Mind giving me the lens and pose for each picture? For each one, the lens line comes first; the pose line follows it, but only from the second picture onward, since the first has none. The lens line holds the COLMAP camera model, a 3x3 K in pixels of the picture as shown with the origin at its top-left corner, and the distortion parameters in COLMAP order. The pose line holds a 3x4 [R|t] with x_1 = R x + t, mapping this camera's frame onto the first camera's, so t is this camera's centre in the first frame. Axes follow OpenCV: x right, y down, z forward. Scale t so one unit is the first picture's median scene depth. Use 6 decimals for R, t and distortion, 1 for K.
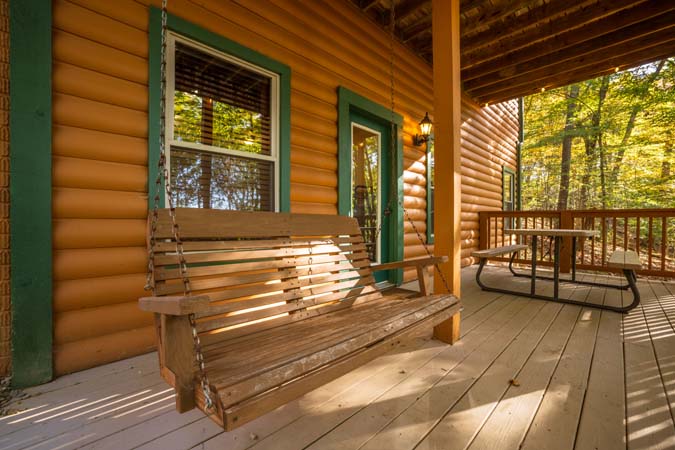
lens RADIAL K [[285.4, 0, 340.4], [0, 285.4, 220.8], [0, 0, 1]] dist [0.010137, 0.000058]
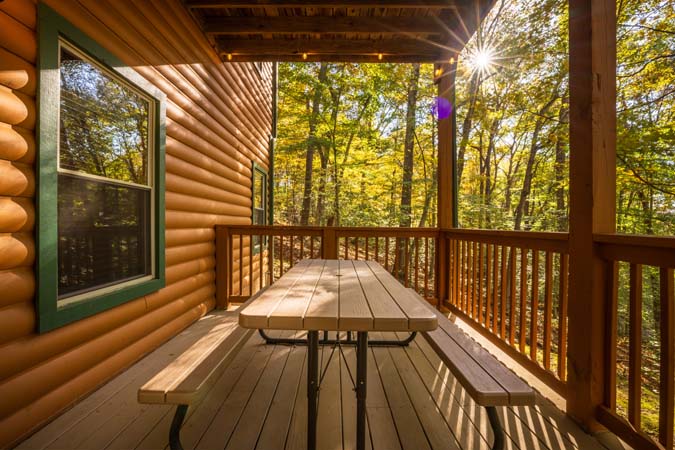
lens RADIAL K [[285.4, 0, 340.4], [0, 285.4, 220.8], [0, 0, 1]] dist [0.010137, 0.000058]
pose [[0.695435, 0.020431, 0.718298, 0.190043], [-0.023640, 0.999705, -0.005547, -0.036876], [-0.718200, -0.013123, 0.695713, 0.310340]]
